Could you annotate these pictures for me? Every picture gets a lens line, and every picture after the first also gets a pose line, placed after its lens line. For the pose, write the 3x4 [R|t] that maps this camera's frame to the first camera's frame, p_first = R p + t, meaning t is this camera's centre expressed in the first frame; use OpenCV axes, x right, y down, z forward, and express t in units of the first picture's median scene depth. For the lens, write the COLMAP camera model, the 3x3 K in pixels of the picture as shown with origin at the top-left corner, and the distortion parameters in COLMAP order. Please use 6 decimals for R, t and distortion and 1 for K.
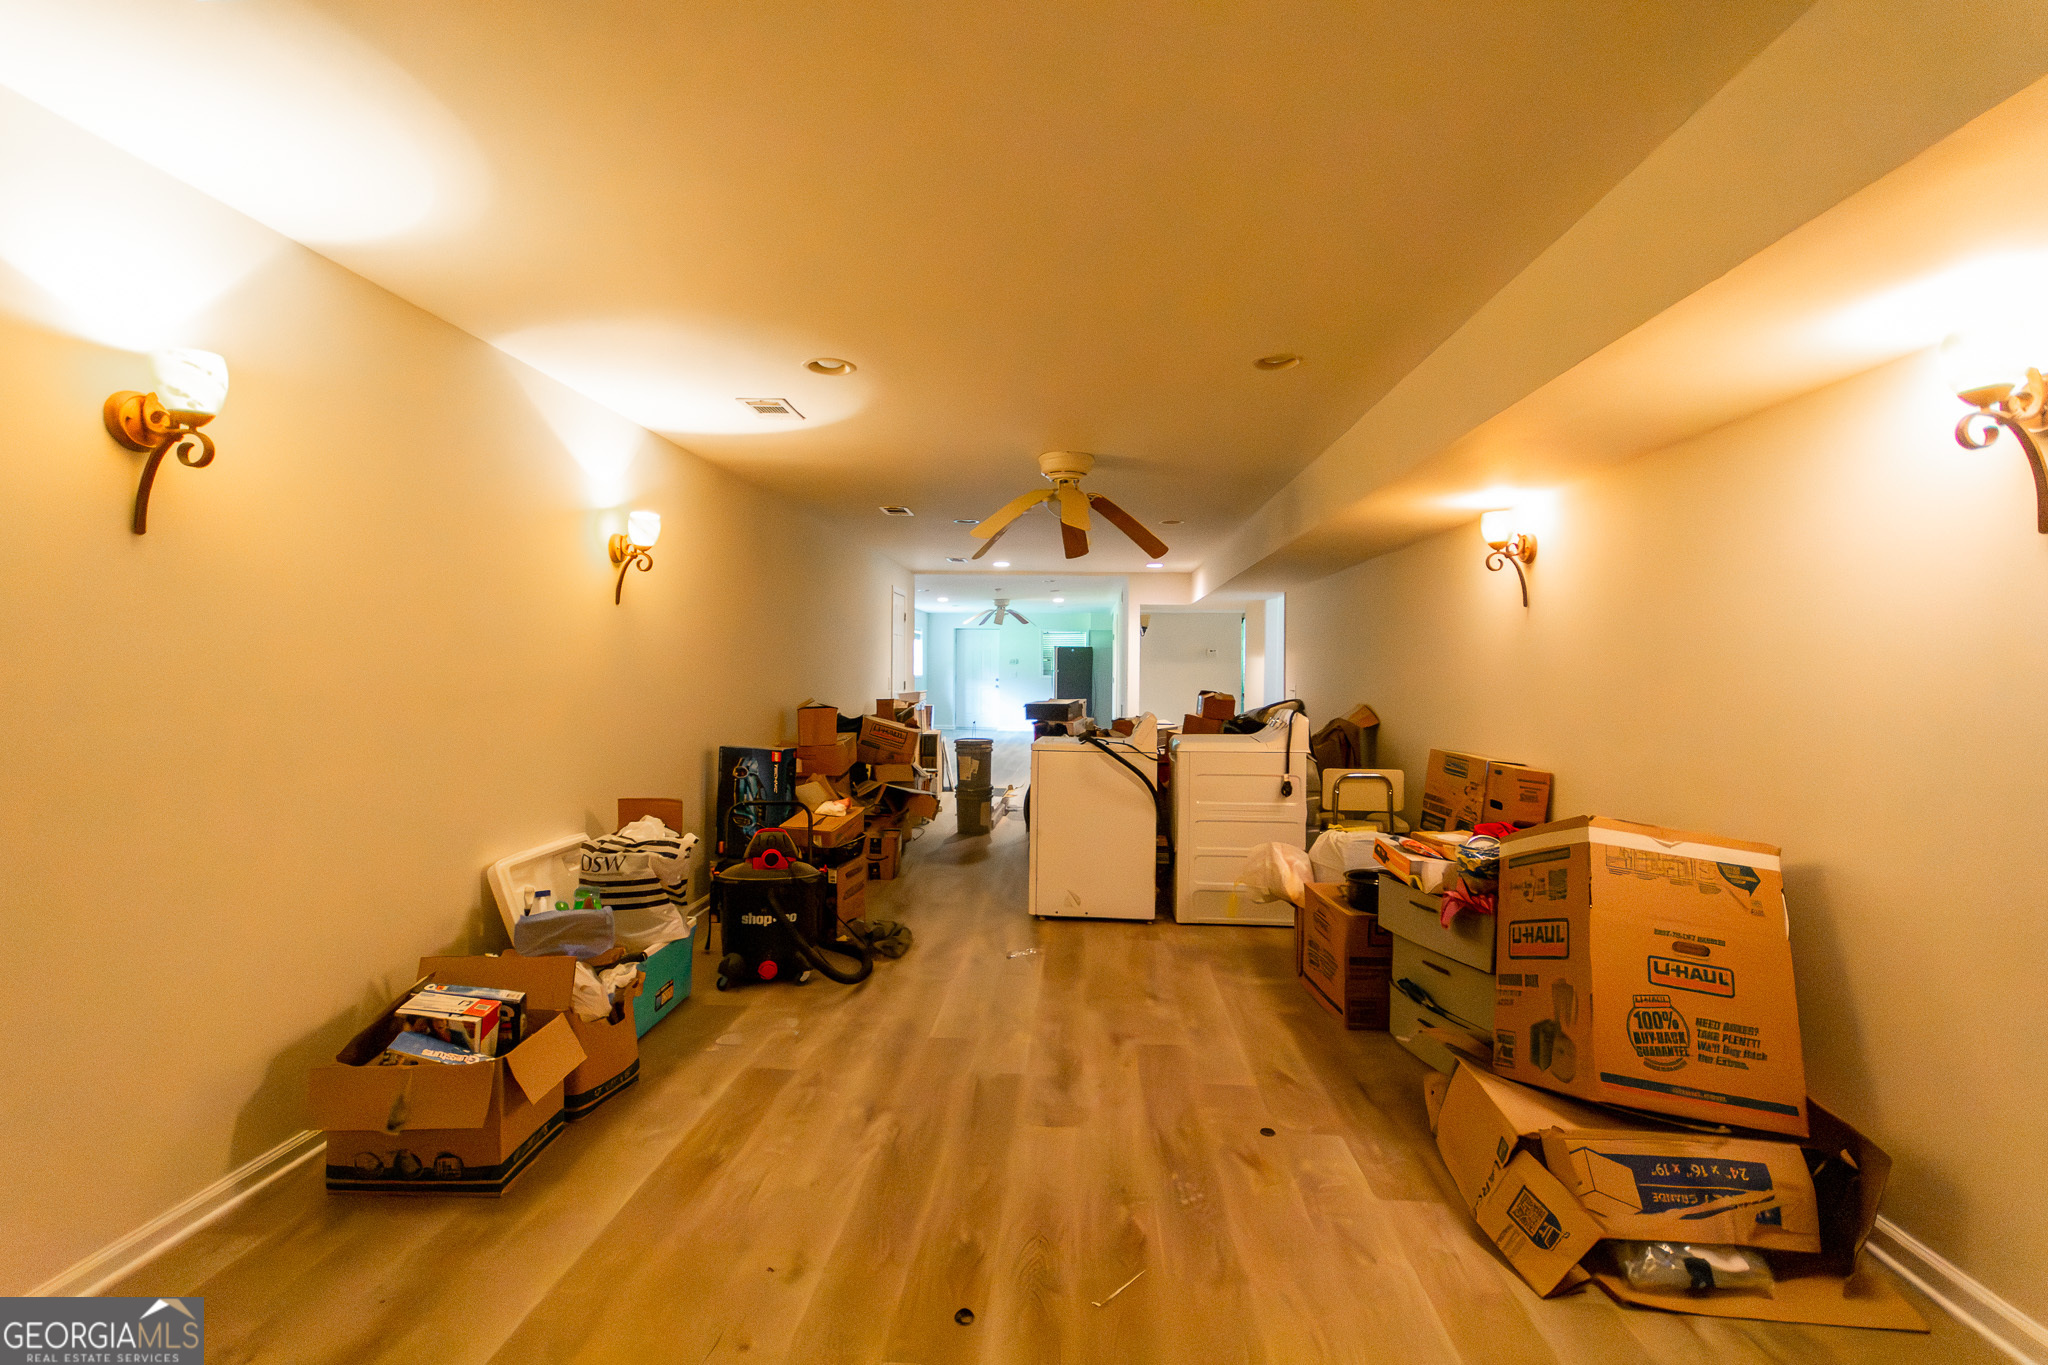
lens RADIAL K [[932.3, 0, 1005.6], [0, 932.3, 679.3], [0, 0, 1]] dist [0.004182, -0.001621]
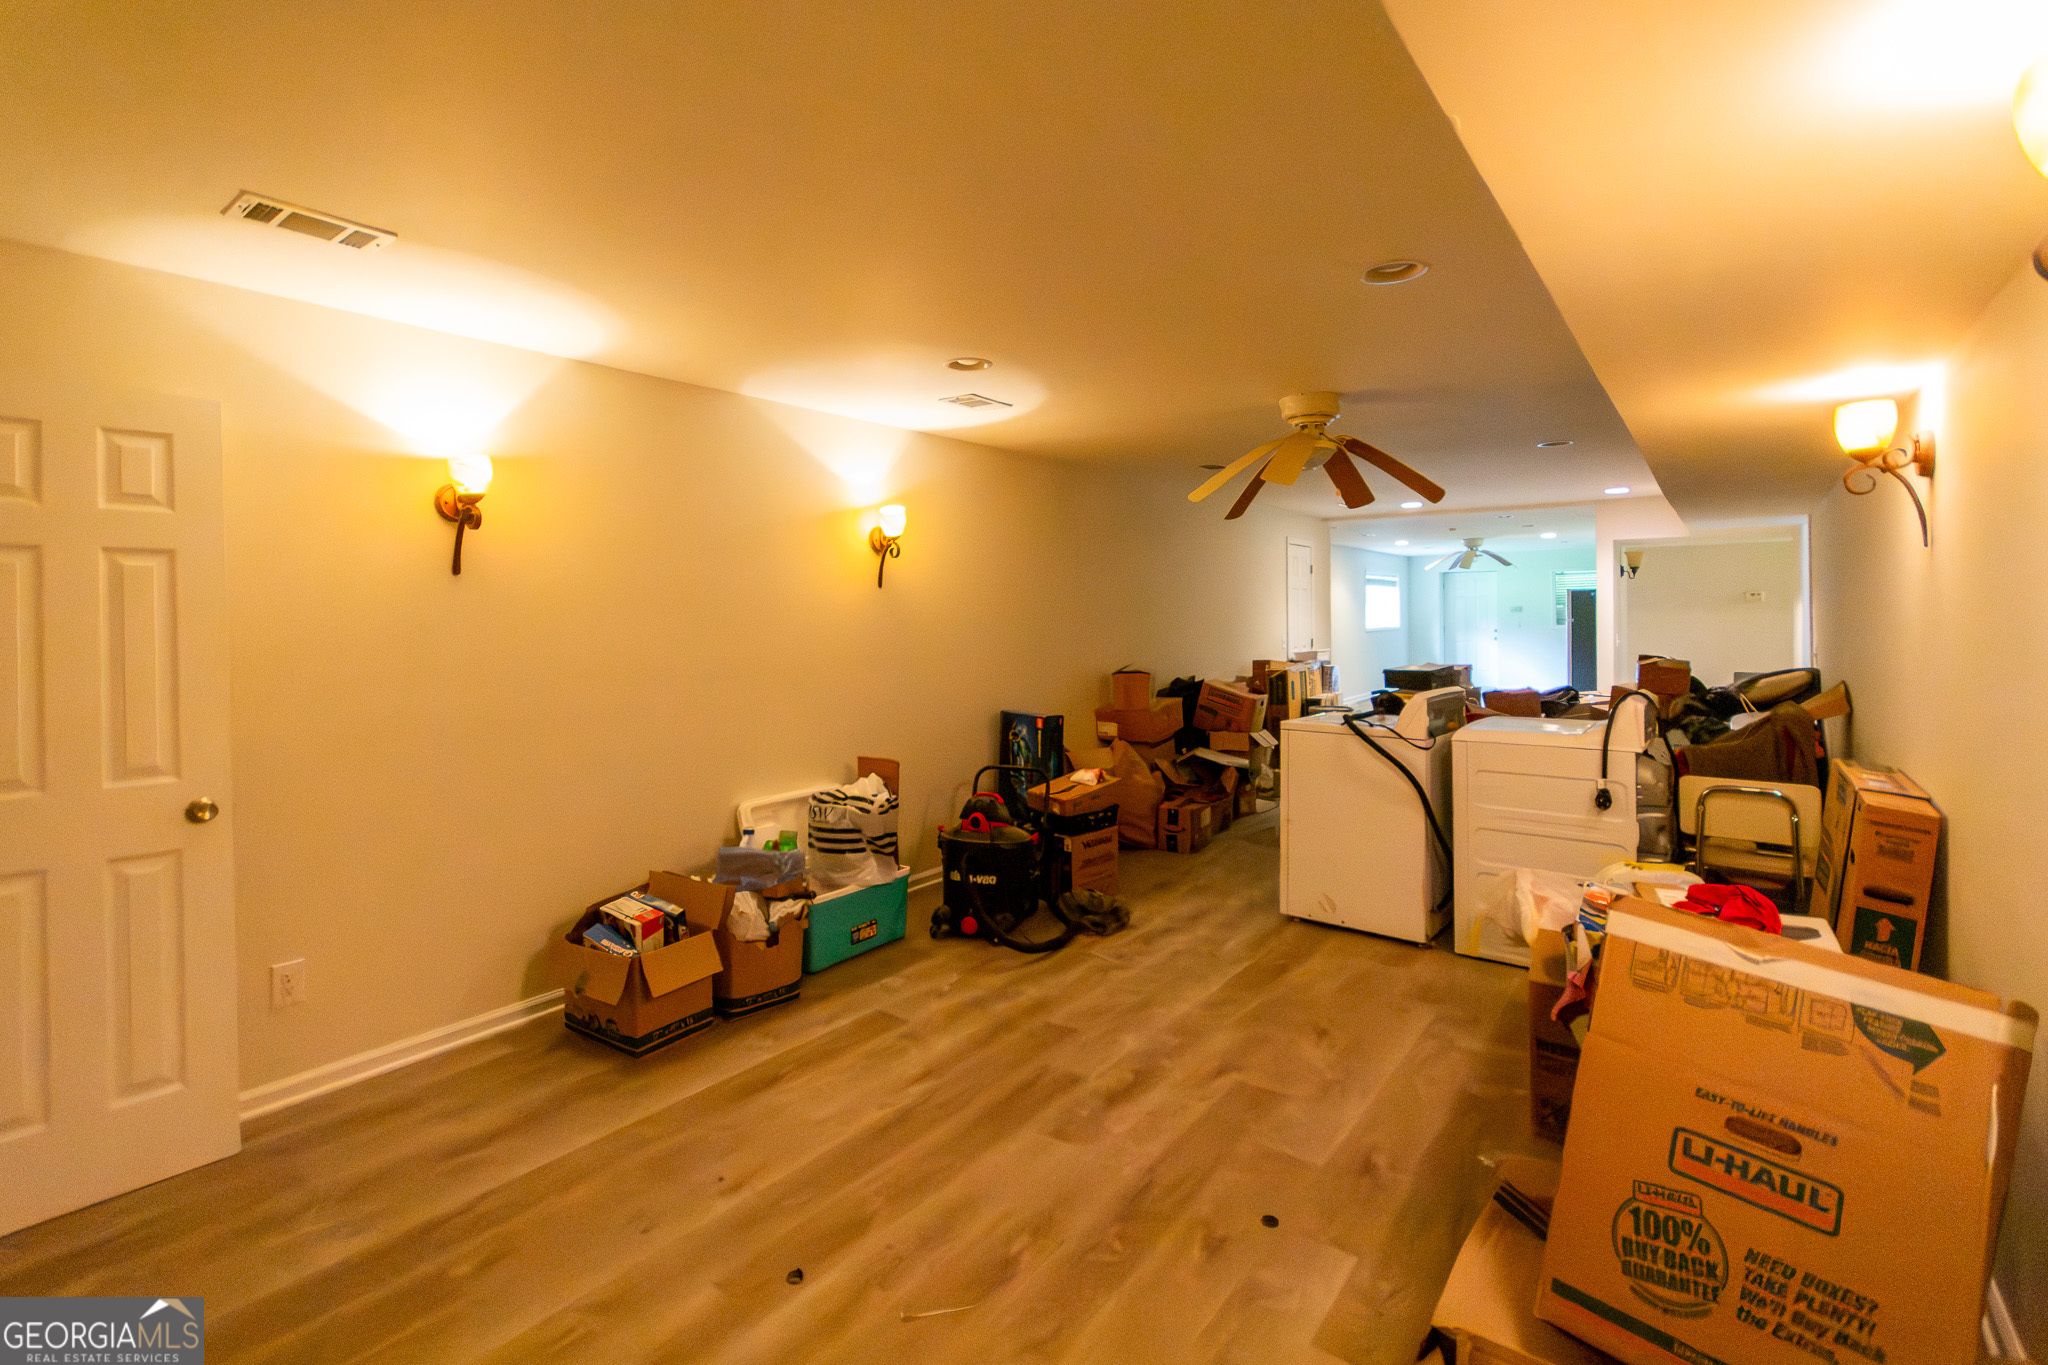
lens RADIAL K [[932.3, 0, 943.5], [0, 932.3, 613.8], [0, 0, 1]] dist [0.004182, -0.001621]
pose [[0.823347, -0.021822, -0.567118, 0.384756], [0.012858, 0.999721, -0.019800, -0.030157], [0.567392, 0.009010, 0.823398, 0.107577]]
